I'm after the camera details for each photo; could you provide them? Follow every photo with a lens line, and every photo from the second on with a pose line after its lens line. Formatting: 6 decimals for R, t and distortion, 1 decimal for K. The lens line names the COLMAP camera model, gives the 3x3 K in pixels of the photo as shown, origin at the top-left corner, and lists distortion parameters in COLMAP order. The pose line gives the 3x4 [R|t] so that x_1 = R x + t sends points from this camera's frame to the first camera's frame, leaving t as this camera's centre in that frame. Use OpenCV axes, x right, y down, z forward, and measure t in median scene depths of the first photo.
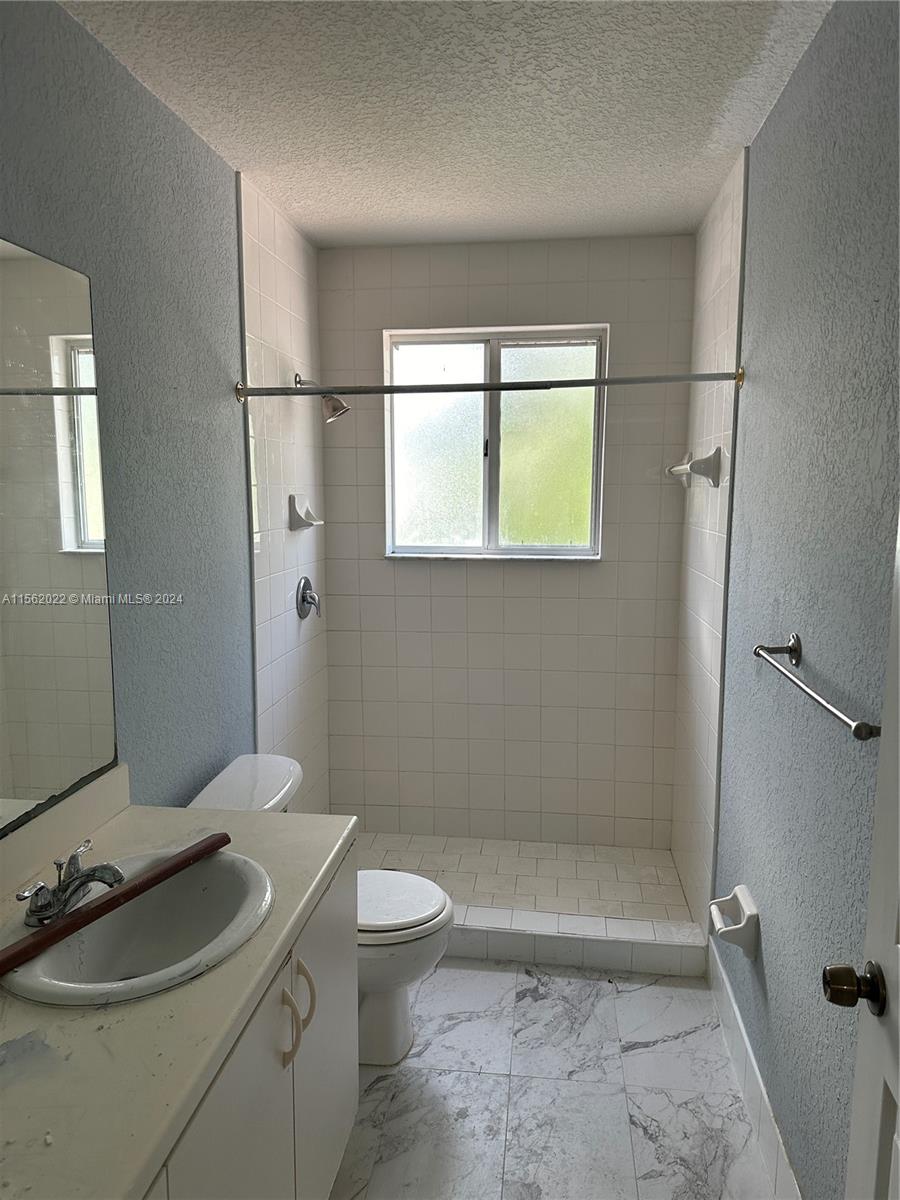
lens RADIAL K [[840.9, 0, 446.1], [0, 840.9, 598.6], [0, 0, 1]] dist [-0.005480, -0.001816]
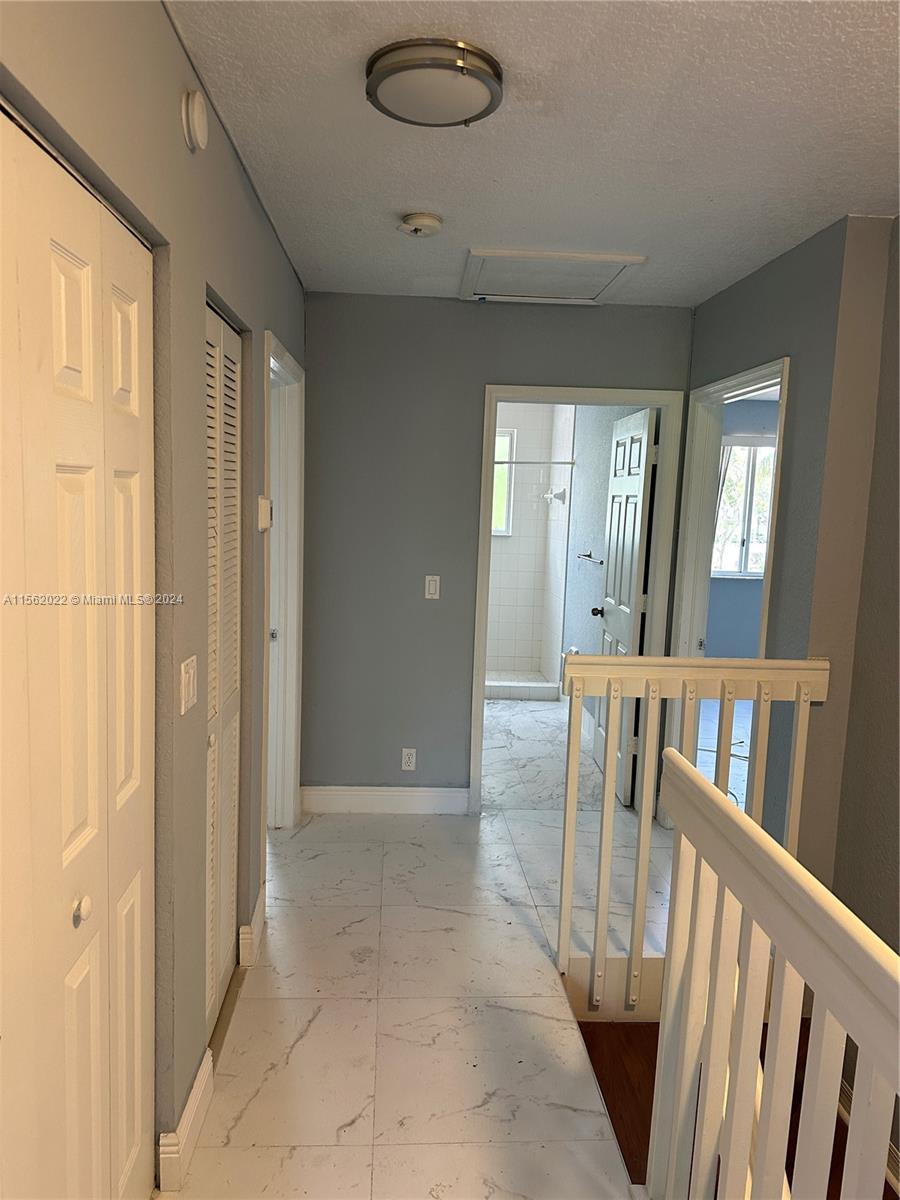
lens RADIAL K [[840.9, 0, 450.4], [0, 840.9, 602.0], [0, 0, 1]] dist [-0.005480, -0.001816]
pose [[0.979231, 0.008204, 0.202583, -0.528246], [-0.006836, 0.999949, -0.007456, 0.185408], [-0.202634, 0.005916, 0.979237, -1.426028]]
